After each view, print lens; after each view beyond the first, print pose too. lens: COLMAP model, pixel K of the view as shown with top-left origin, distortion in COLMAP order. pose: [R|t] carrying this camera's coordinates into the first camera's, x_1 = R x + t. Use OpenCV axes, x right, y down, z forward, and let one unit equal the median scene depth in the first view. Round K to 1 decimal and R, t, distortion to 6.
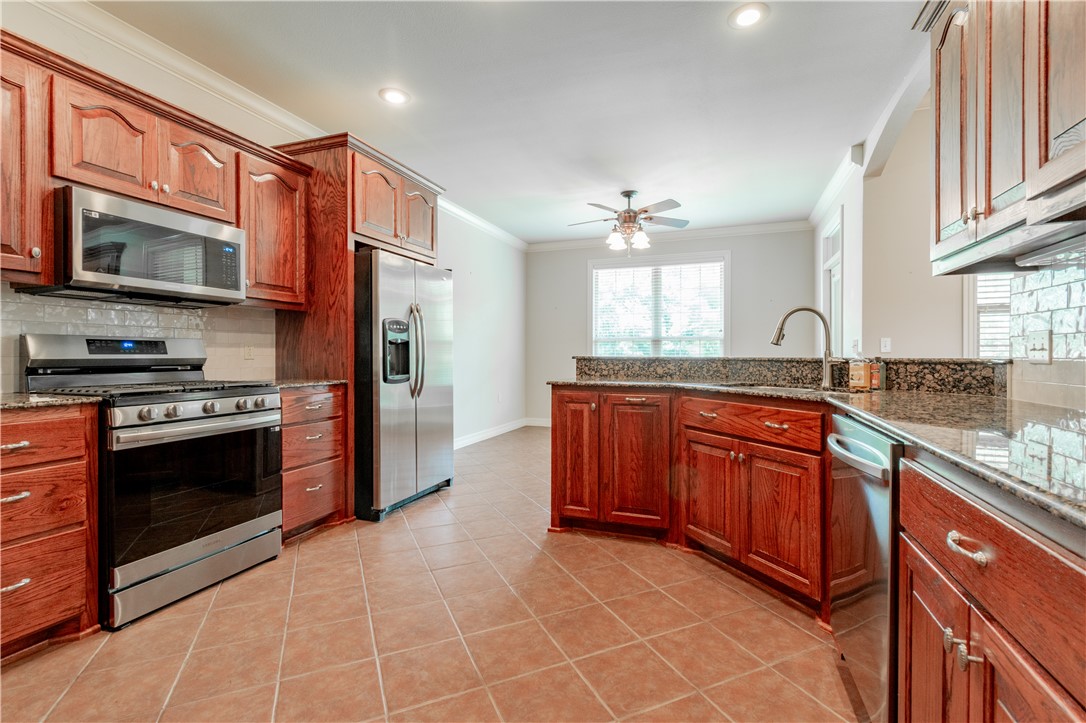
lens RADIAL K [[489.7, 0, 548.7], [0, 489.7, 356.9], [0, 0, 1]] dist [0.001203, 0.000008]
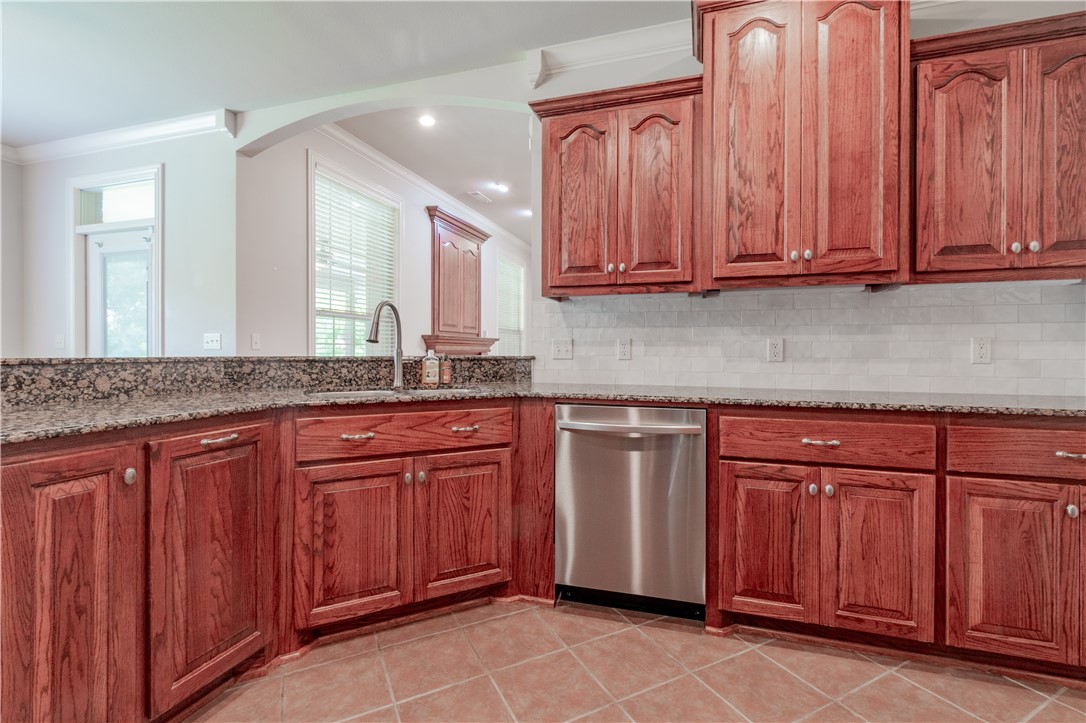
lens RADIAL K [[479.9, 0, 555.9], [0, 479.9, 352.9], [0, 0, 1]] dist [0.001733, -0.000097]
pose [[-0.054192, -0.004933, 0.998518, -0.391283], [0.001371, 0.999986, 0.005015, -0.009361], [-0.998530, 0.001641, -0.054185, 0.720480]]
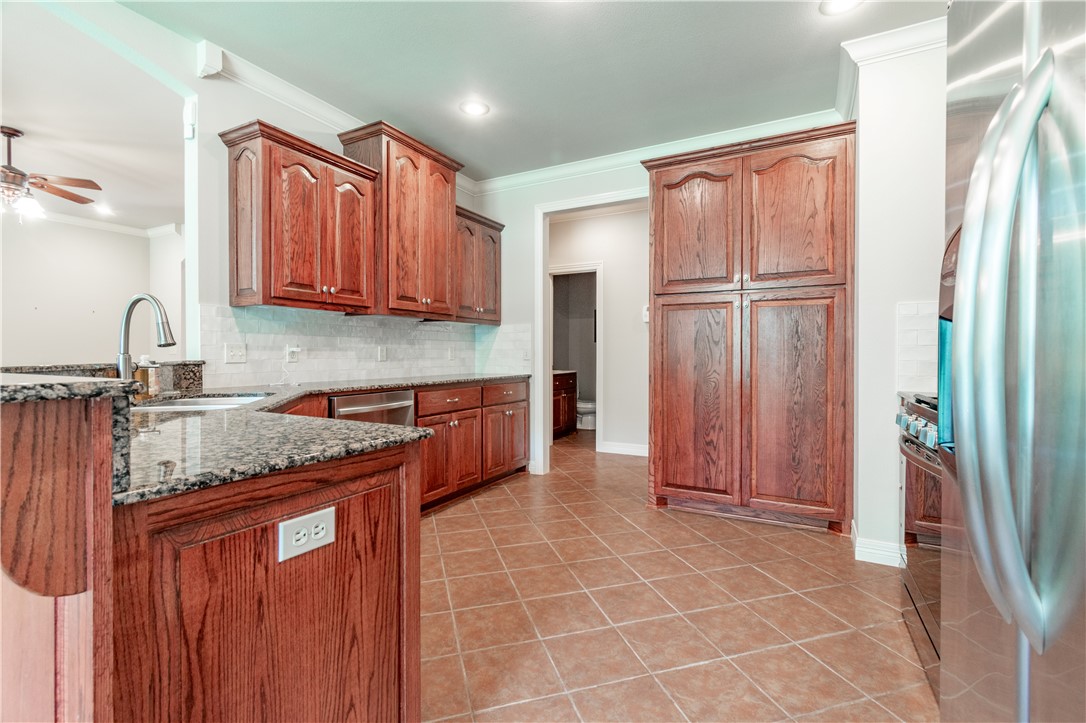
lens RADIAL K [[485.4, 0, 541.5], [0, 485.4, 355.9], [0, 0, 1]] dist [0.000198, -0.000116]
pose [[-0.990059, -0.002462, 0.140632, -0.174658], [-0.001182, 0.999957, 0.009188, -0.016805], [-0.140648, 0.008930, -0.990019, 1.614552]]
